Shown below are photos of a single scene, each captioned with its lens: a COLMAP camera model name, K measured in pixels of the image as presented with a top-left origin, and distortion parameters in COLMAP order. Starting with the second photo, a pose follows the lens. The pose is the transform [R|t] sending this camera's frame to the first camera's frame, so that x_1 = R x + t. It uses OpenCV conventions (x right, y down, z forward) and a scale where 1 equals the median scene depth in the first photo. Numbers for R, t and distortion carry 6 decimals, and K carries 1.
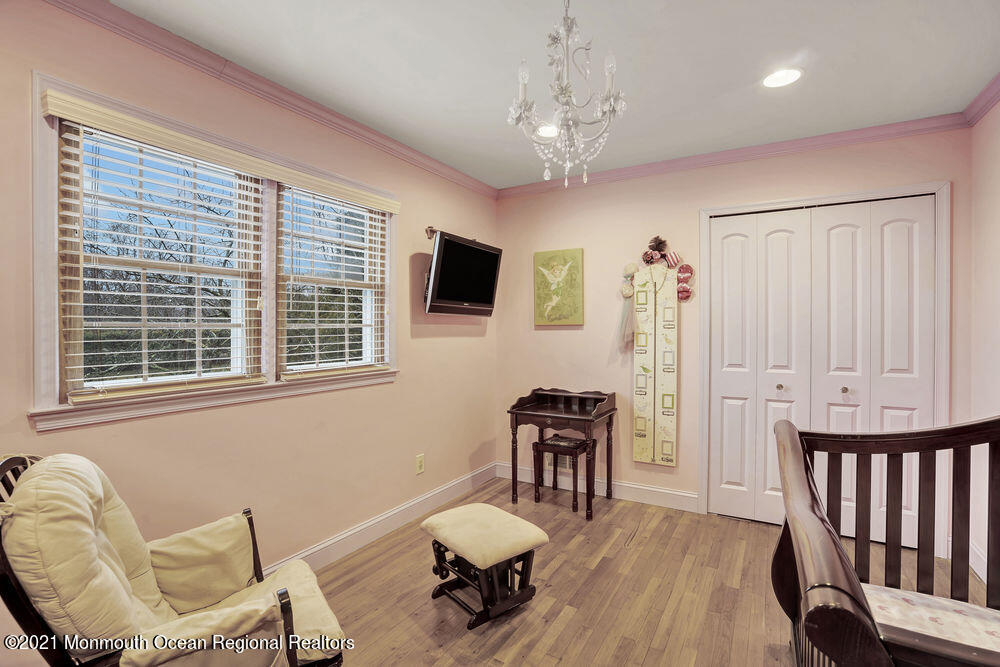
lens RADIAL K [[461.8, 0, 501.5], [0, 461.8, 330.0], [0, 0, 1]] dist [-0.048156, 0.014173]
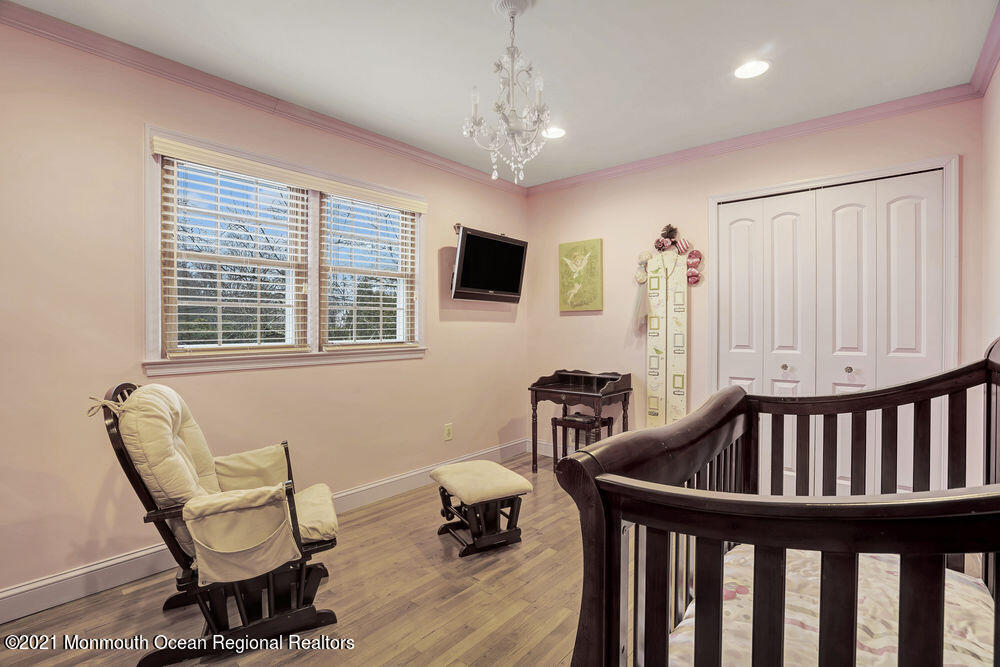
lens RADIAL K [[461.8, 0, 499.8], [0, 461.8, 327.7], [0, 0, 1]] dist [-0.048156, 0.014173]
pose [[0.984591, -0.000971, -0.174870, 0.209587], [0.000561, 0.999997, -0.002389, 0.051066], [0.174872, 0.002254, 0.984589, -0.145558]]
